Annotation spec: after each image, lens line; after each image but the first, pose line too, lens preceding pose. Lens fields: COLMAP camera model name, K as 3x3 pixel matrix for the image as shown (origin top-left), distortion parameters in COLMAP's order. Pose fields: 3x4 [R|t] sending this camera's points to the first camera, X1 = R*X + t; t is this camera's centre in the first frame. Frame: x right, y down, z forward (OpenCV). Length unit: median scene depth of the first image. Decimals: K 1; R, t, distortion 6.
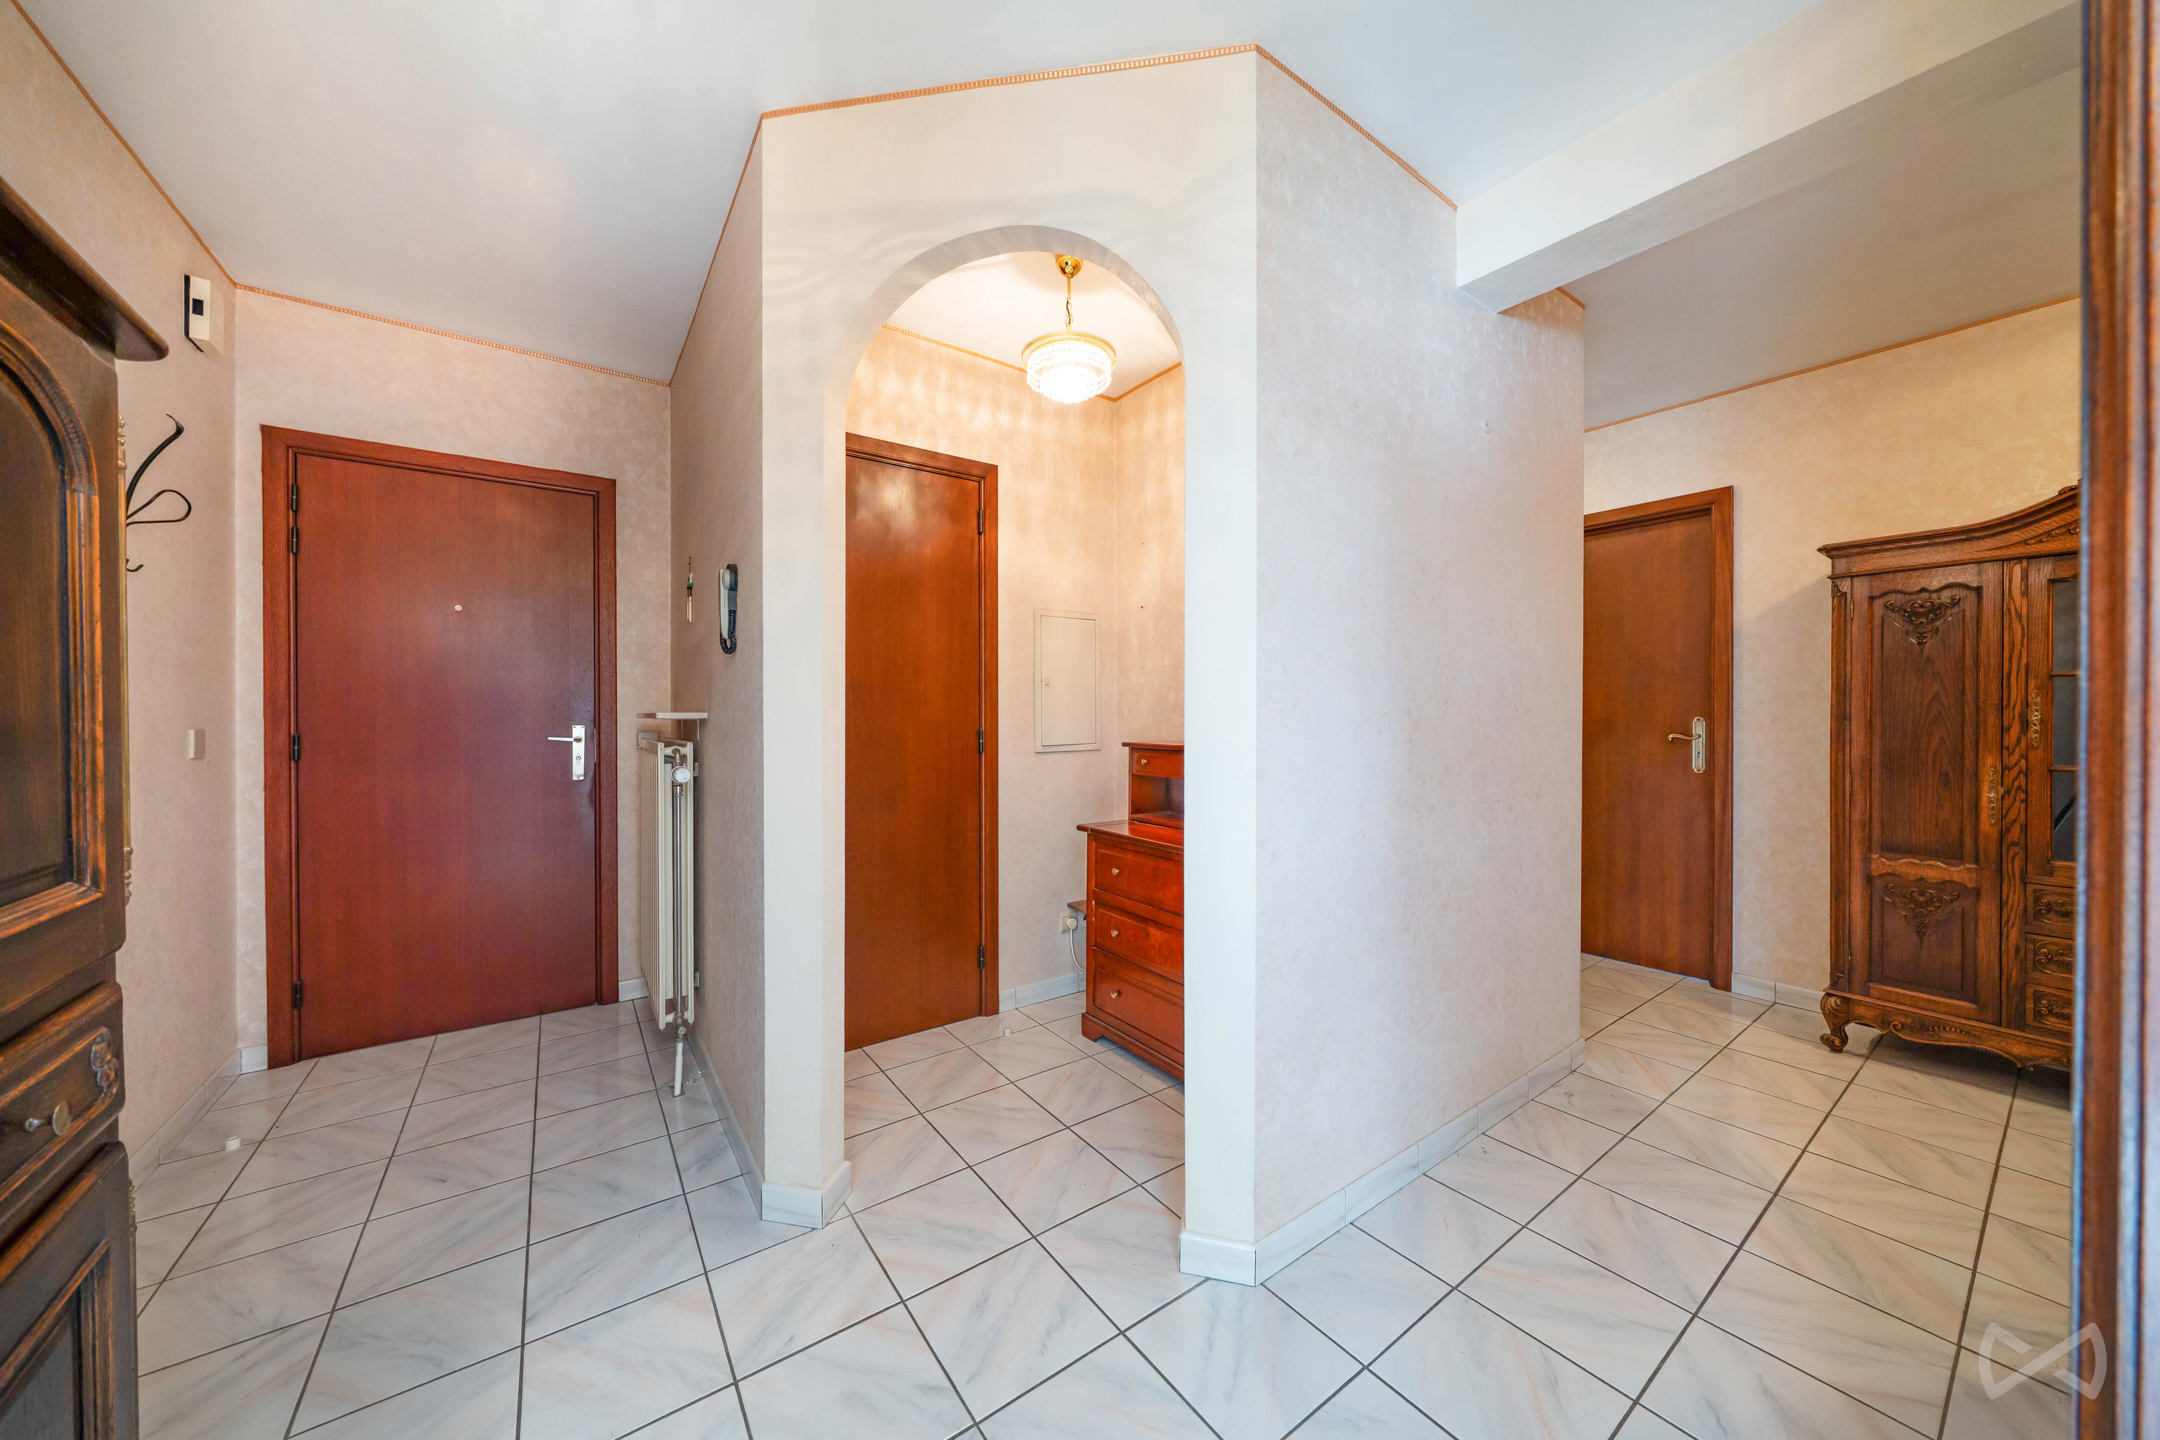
lens RADIAL K [[732.5, 0, 1073.6], [0, 732.5, 722.3], [0, 0, 1]] dist [-0.006695, -0.000063]
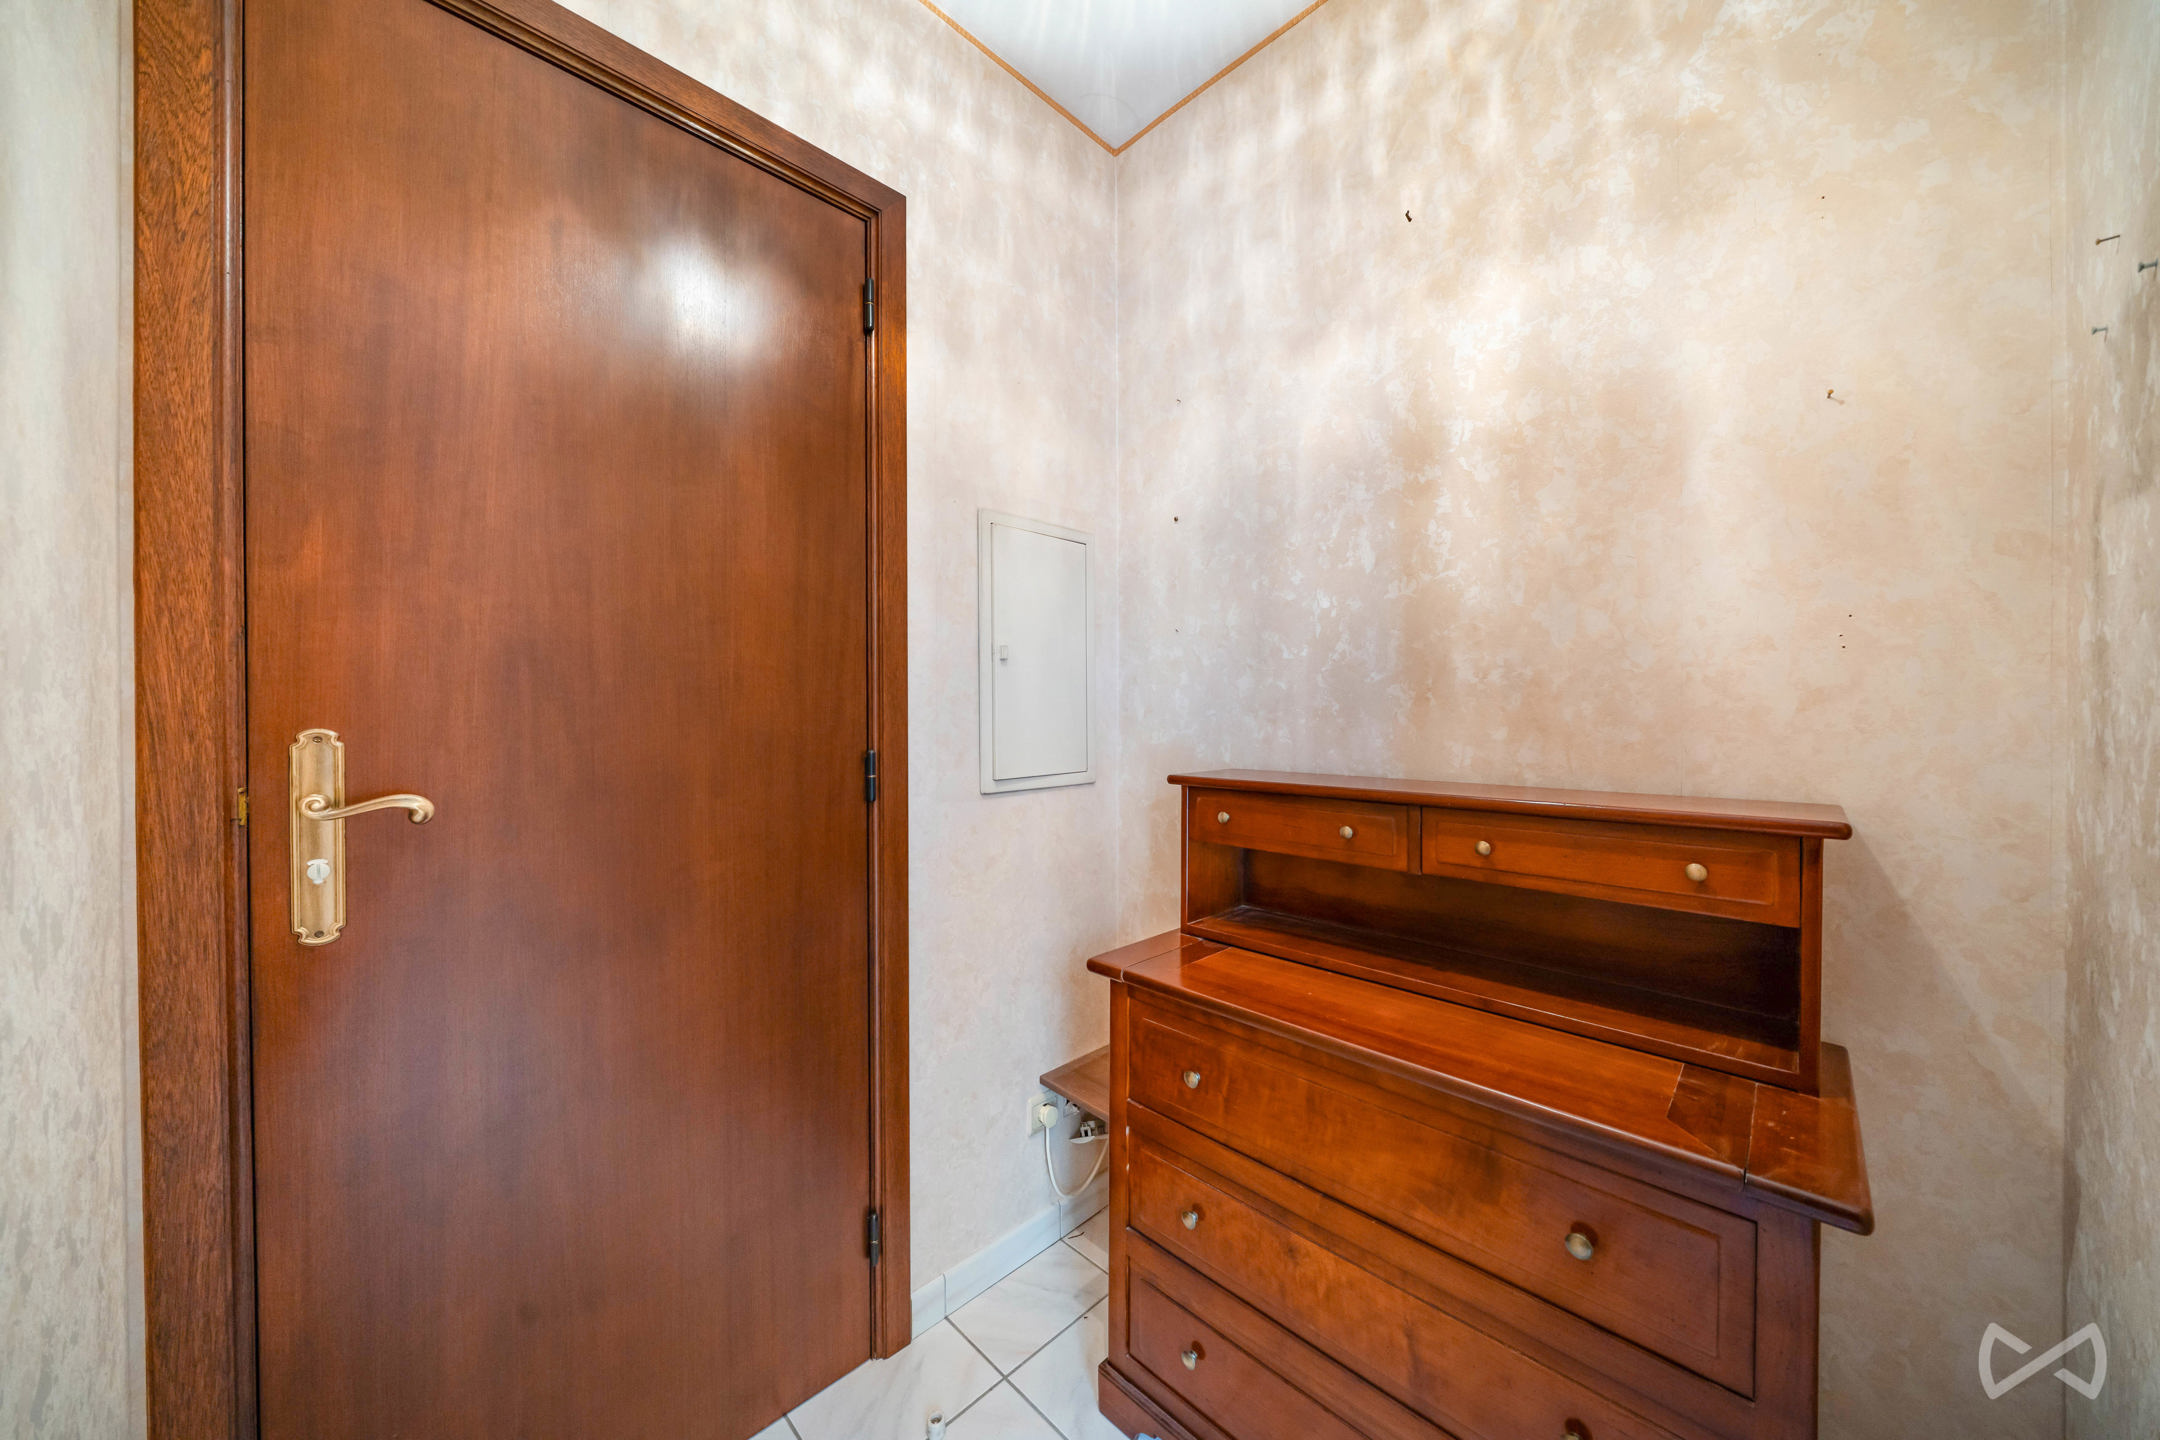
lens RADIAL K [[732.5, 0, 1073.6], [0, 732.5, 722.3], [0, 0, 1]] dist [-0.006695, -0.000063]
pose [[0.987843, -0.003268, 0.155422, -0.069405], [0.003623, 0.999991, -0.001995, -0.007131], [-0.155414, 0.002534, 0.987846, 0.504586]]
